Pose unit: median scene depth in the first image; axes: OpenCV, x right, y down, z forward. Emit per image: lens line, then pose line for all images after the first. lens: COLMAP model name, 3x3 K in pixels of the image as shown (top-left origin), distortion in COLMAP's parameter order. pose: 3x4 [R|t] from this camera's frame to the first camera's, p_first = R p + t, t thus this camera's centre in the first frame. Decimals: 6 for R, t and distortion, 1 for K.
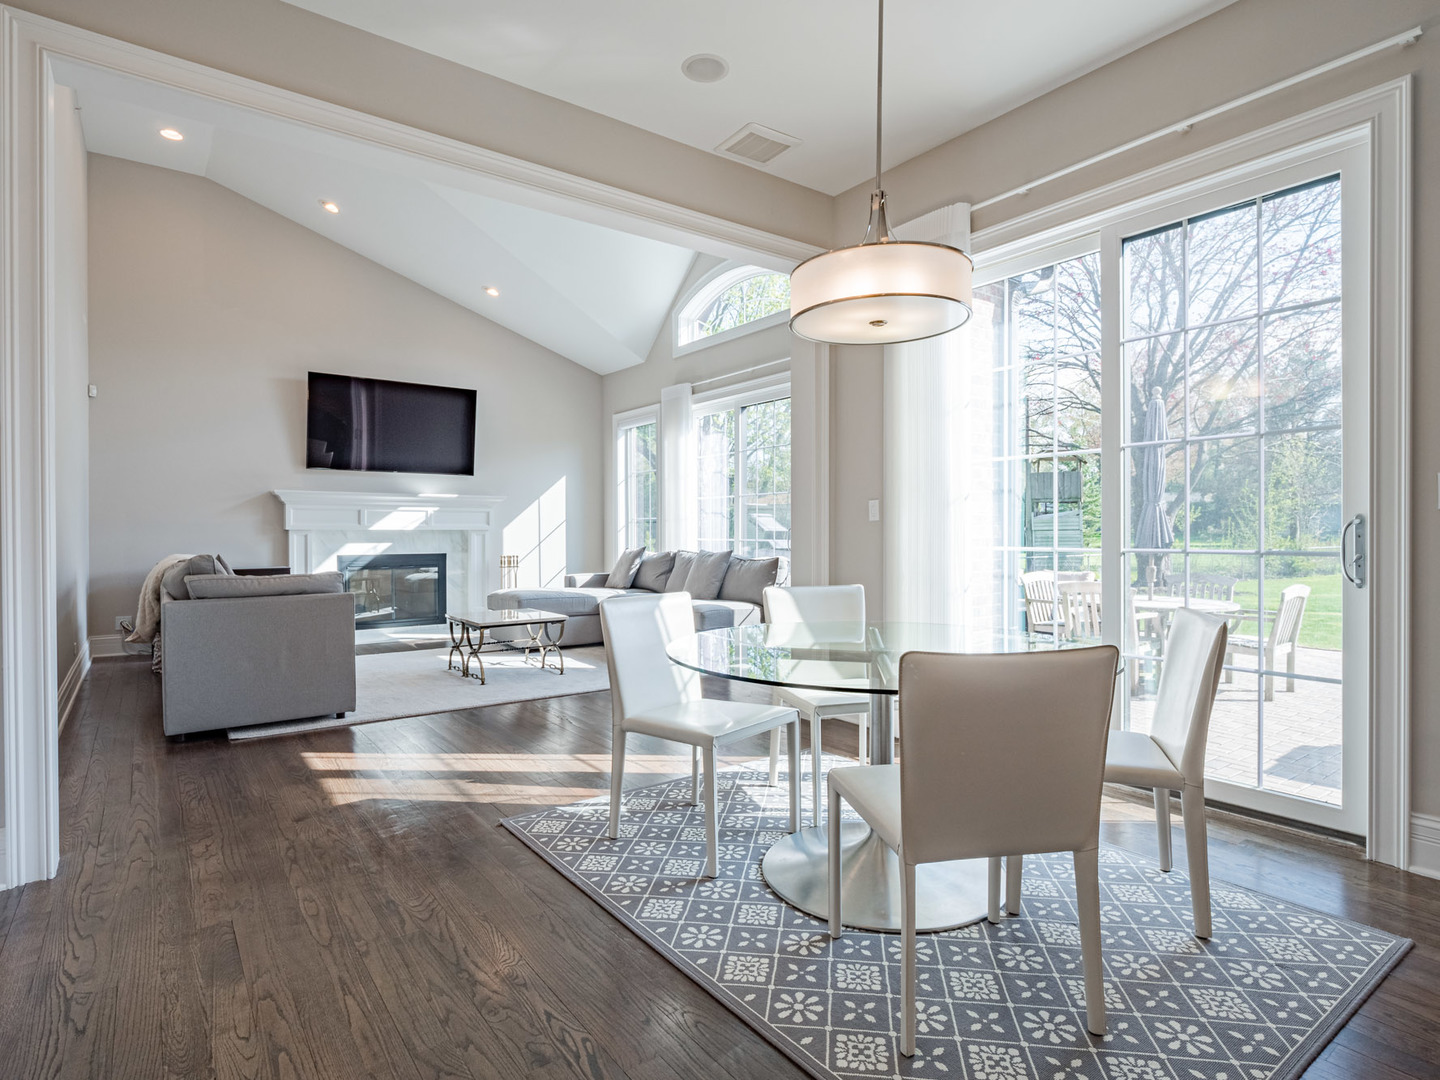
lens RADIAL K [[780.4, 0, 720.0], [0, 780.4, 540.0], [0, 0, 1]] dist [0.003283, 0.000451]
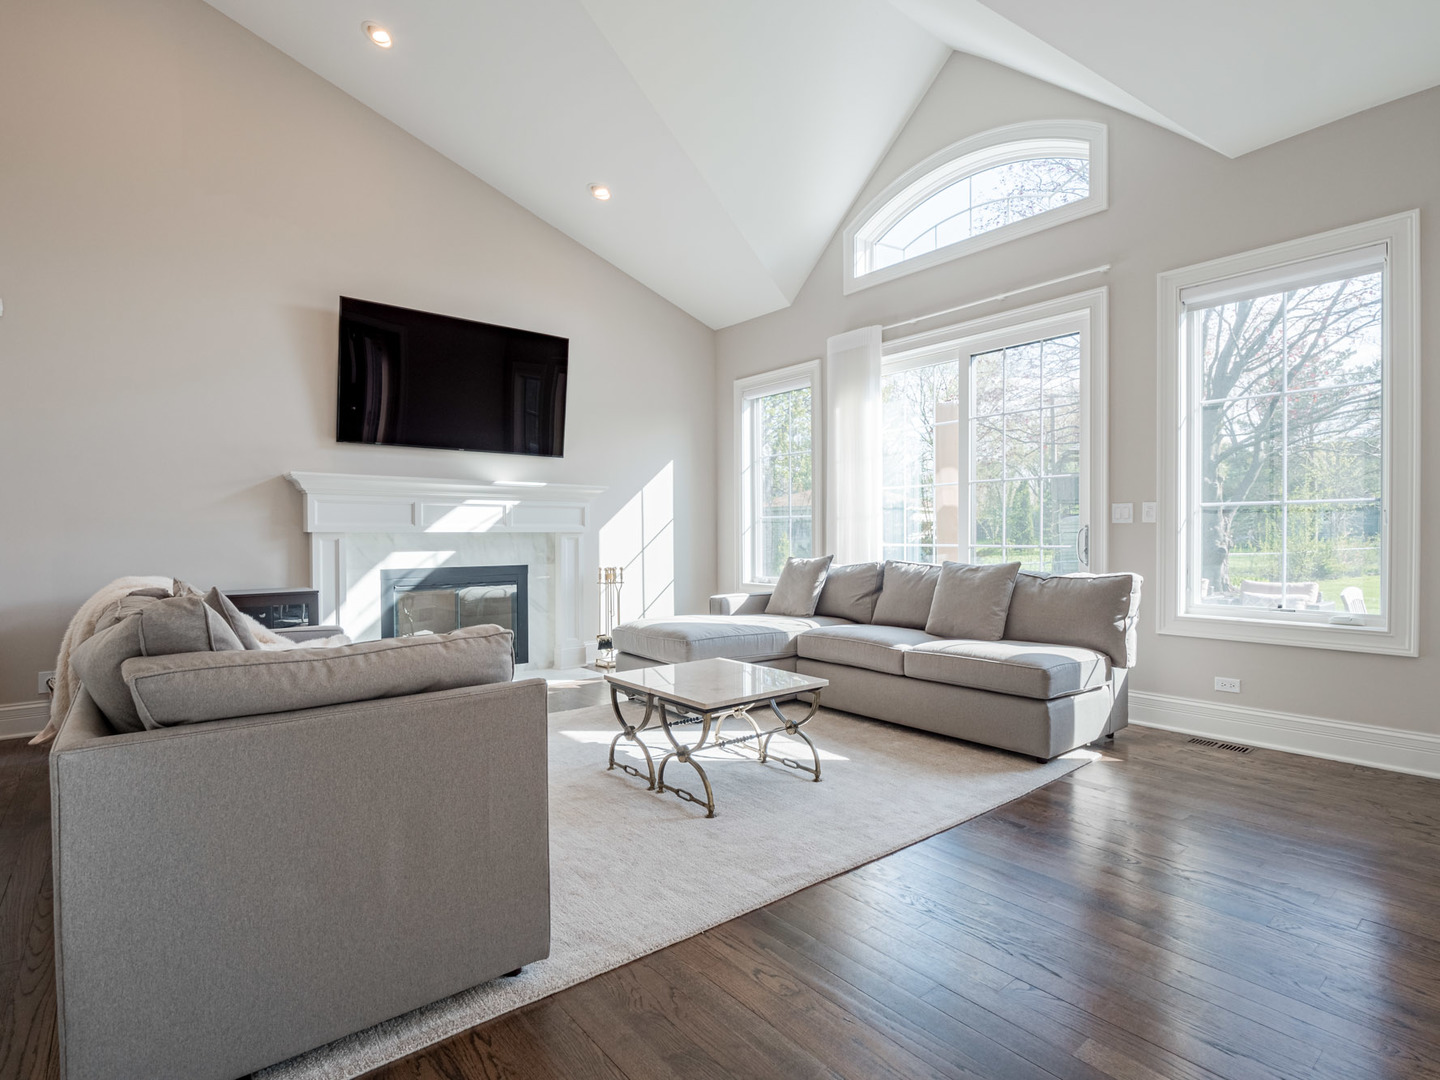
lens RADIAL K [[744.8, 0, 720.0], [0, 744.8, 540.0], [0, 0, 1]] dist [0.000881, 0.000008]
pose [[0.999140, -0.003165, 0.041348, -0.220216], [0.003284, 0.999991, -0.002802, -0.003577], [-0.041339, 0.002935, 0.999141, 0.334326]]
